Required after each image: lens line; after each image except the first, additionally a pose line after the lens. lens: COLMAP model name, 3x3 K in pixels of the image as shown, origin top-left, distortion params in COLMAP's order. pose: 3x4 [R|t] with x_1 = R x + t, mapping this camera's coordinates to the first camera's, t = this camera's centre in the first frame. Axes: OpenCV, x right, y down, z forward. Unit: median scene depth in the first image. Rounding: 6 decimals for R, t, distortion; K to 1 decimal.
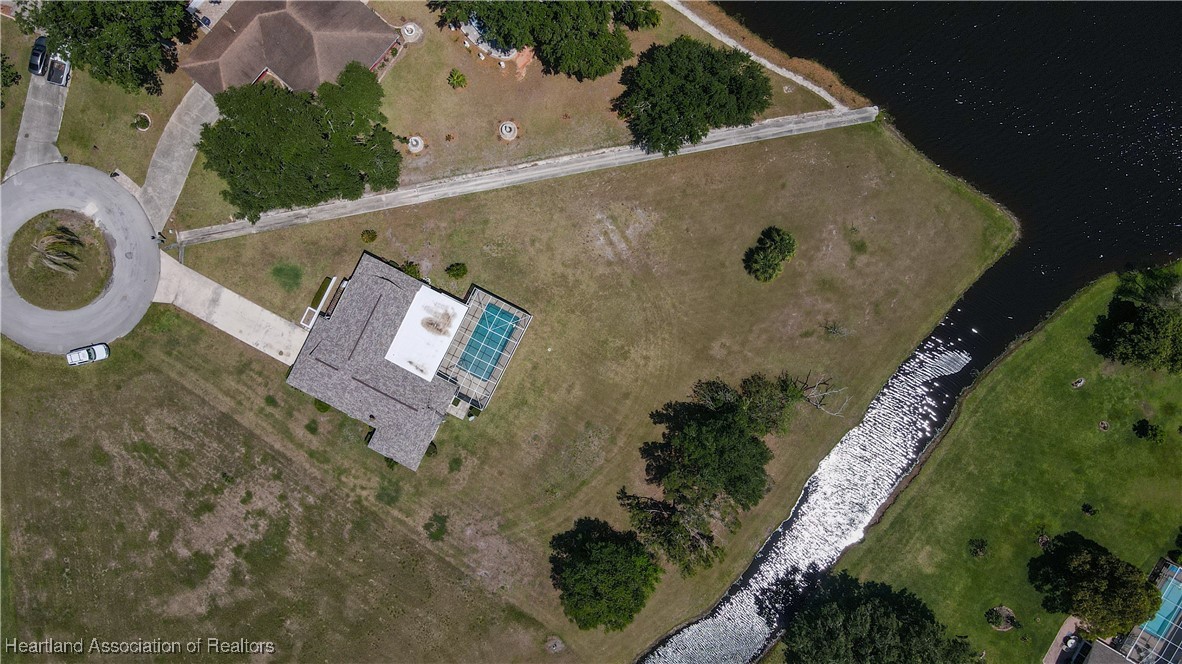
lens RADIAL K [[866.4, 0, 591.0], [0, 866.4, 332.0], [0, 0, 1]] dist [0.006517, 0.011245]
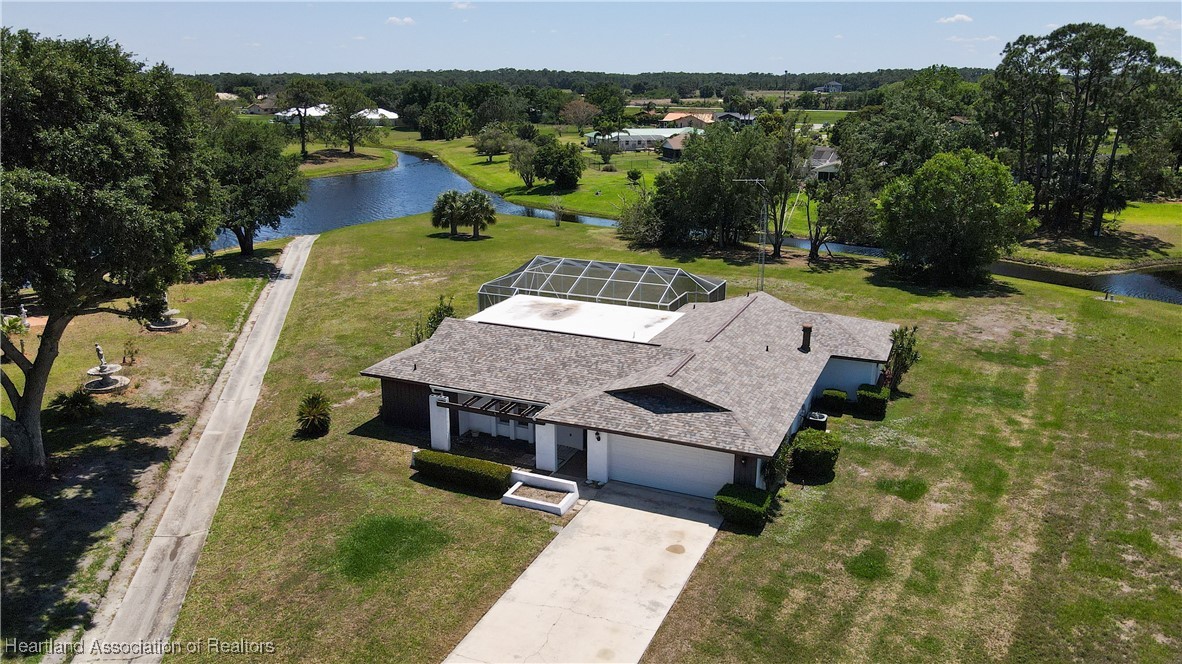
lens RADIAL K [[866.4, 0, 591.0], [0, 866.4, 332.0], [0, 0, 1]] dist [0.006517, 0.011245]
pose [[-0.057126, -0.287448, 0.956091, -0.588800], [0.998324, -0.025355, 0.052026, -0.013412], [0.009286, 0.957461, 0.288415, 0.859431]]
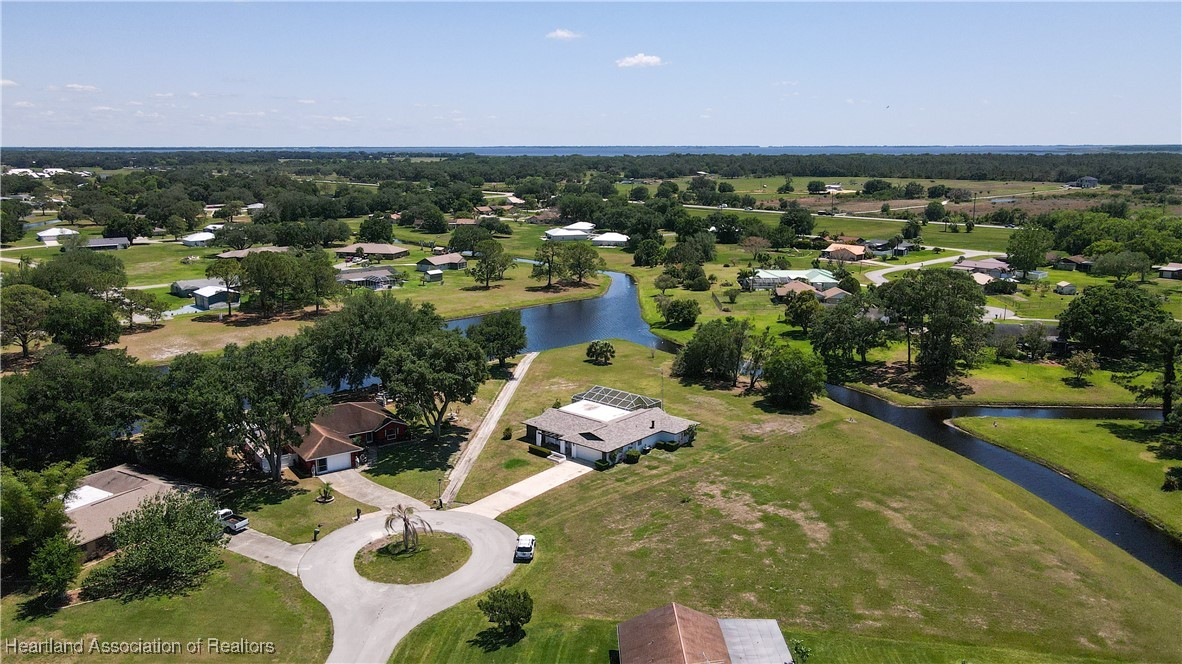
lens RADIAL K [[866.4, 0, 591.0], [0, 866.4, 332.0], [0, 0, 1]] dist [0.006517, 0.011245]
pose [[0.246800, -0.209362, 0.946181, -1.349843], [0.968984, 0.040585, -0.243767, 0.297206], [0.012634, 0.976996, 0.212885, 0.595044]]
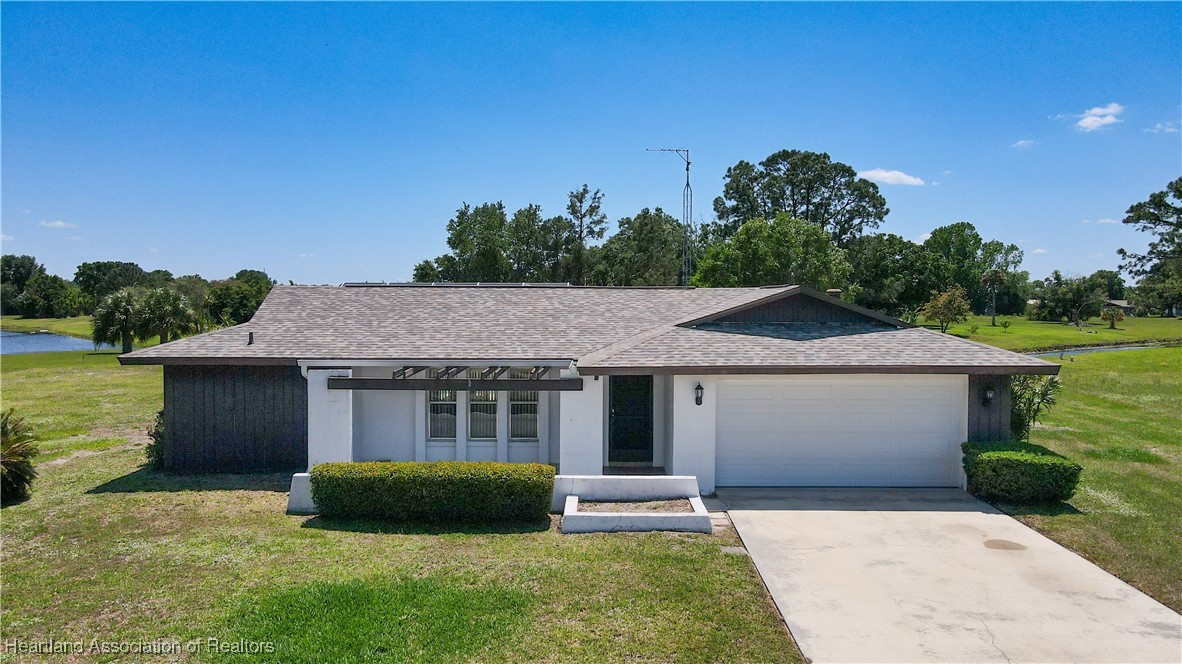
lens RADIAL K [[866.4, 0, 591.0], [0, 866.4, 332.0], [0, 0, 1]] dist [0.006517, 0.011245]
pose [[-0.456635, -0.039387, 0.888782, -0.436800], [0.889647, -0.024233, 0.456005, -0.084925], [0.003577, 0.998930, 0.046106, 0.964571]]
